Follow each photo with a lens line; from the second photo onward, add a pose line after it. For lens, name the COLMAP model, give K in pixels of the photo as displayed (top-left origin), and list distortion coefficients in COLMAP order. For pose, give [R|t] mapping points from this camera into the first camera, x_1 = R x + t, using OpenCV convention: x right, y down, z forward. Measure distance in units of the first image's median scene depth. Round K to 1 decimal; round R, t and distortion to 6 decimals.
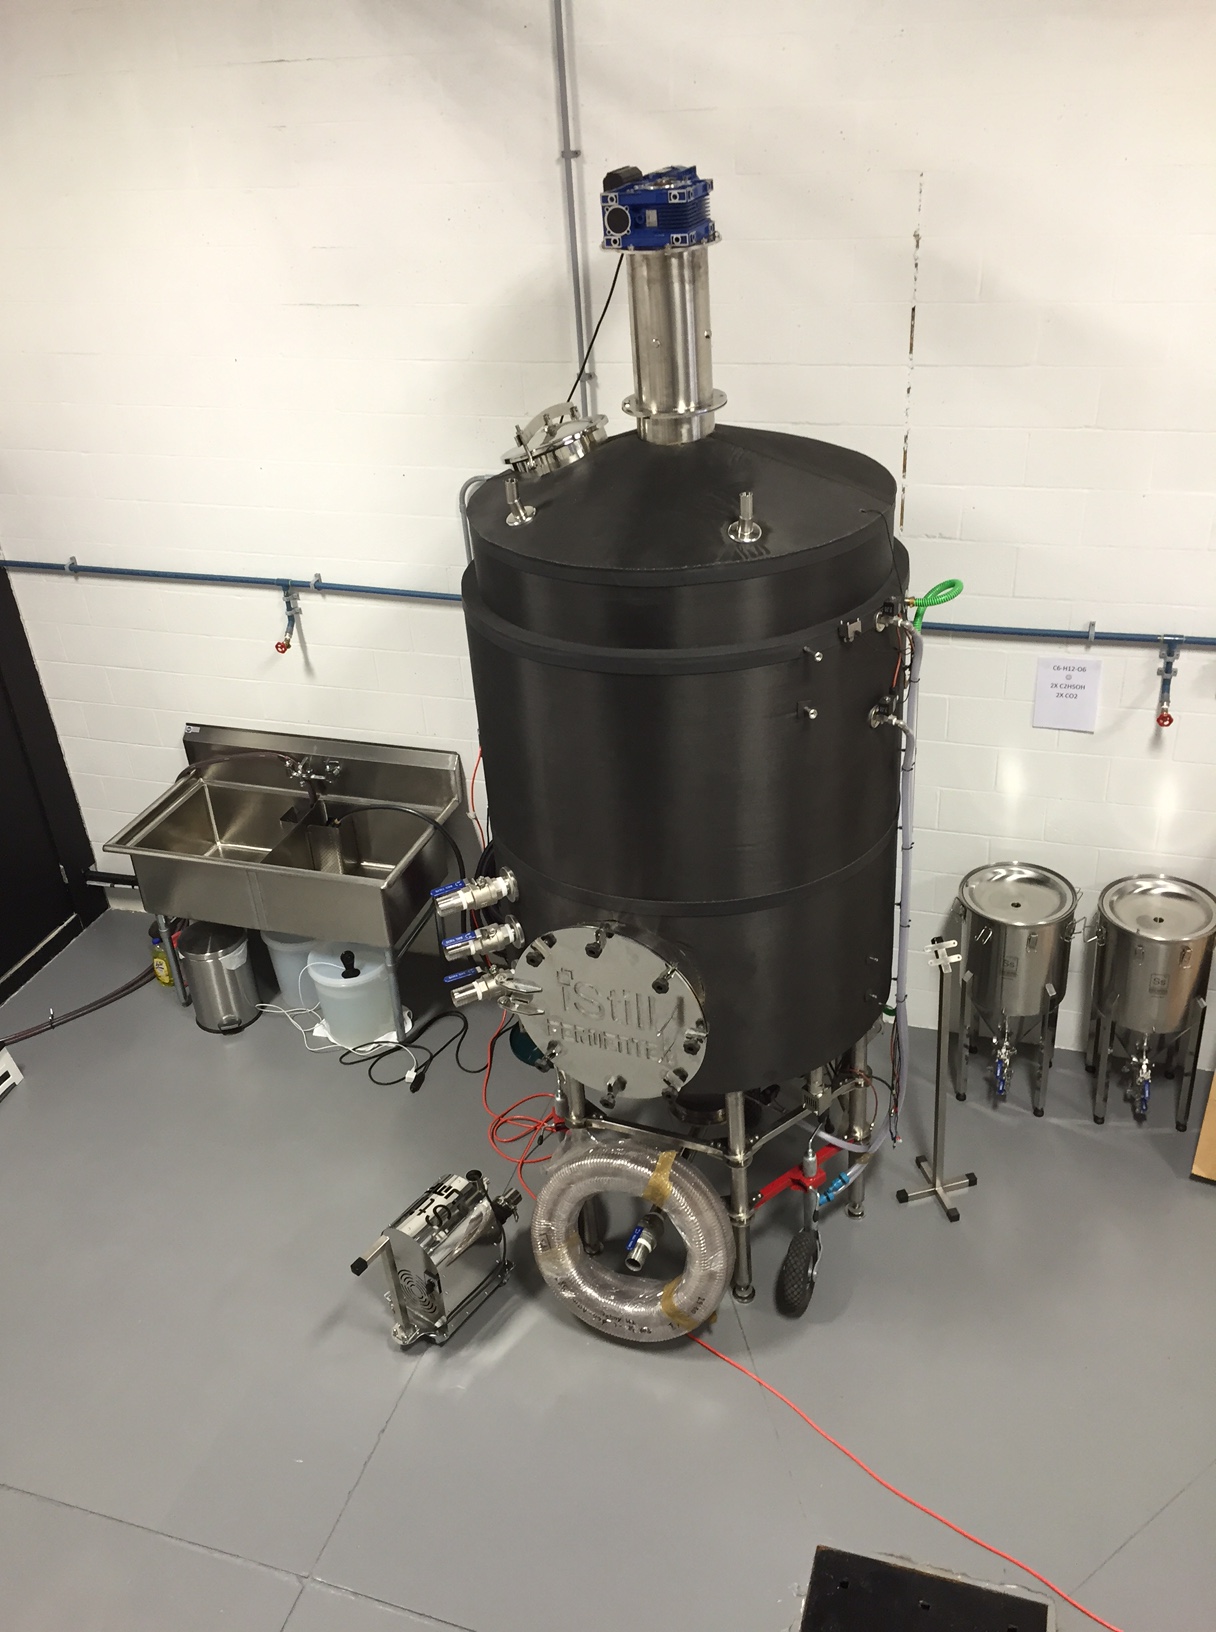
lens RADIAL K [[1384.8, 0, 608.0], [0, 1384.8, 816.0], [0, 0, 1]] dist [0.129814, -0.219175]
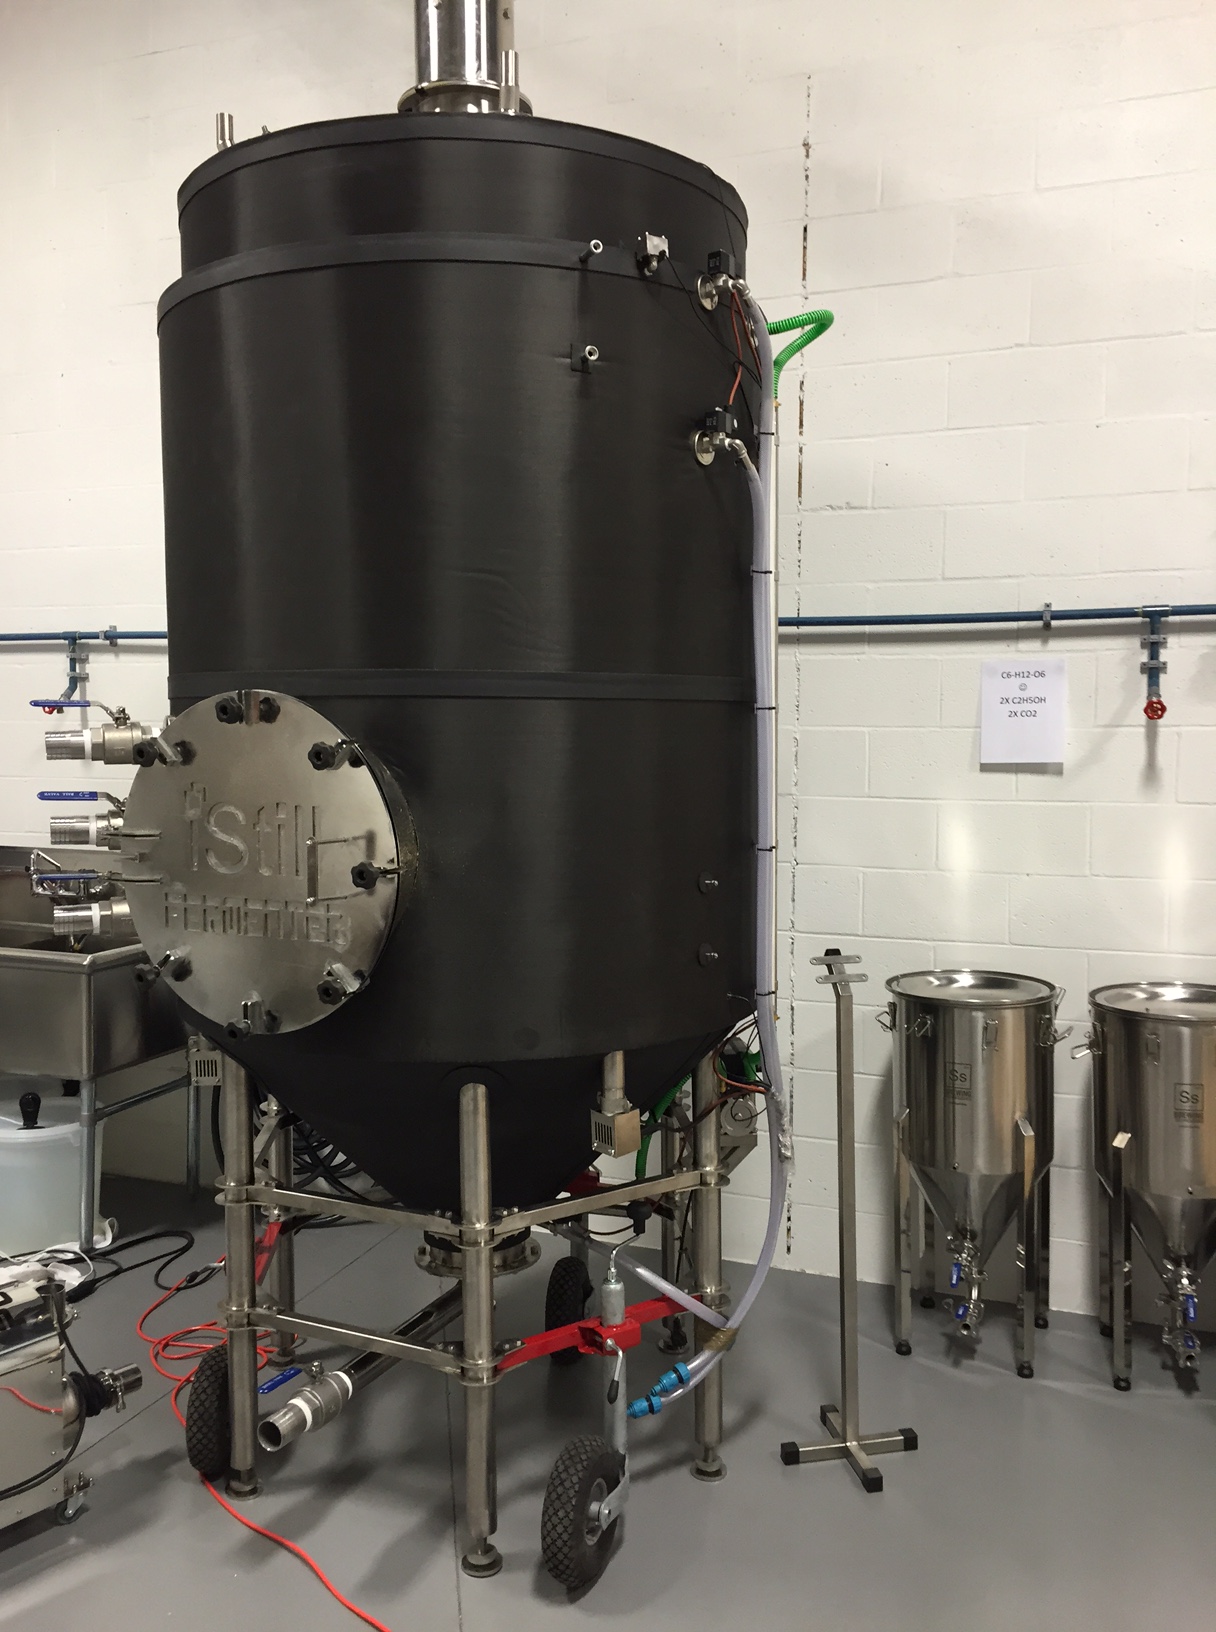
lens RADIAL K [[1384.8, 0, 608.0], [0, 1384.8, 816.0], [0, 0, 1]] dist [0.129814, -0.219175]
pose [[0.996648, 0.068832, -0.044218, 0.147439], [-0.081310, 0.893123, -0.442402, 0.313273], [0.009040, 0.444514, 0.895726, 0.364458]]
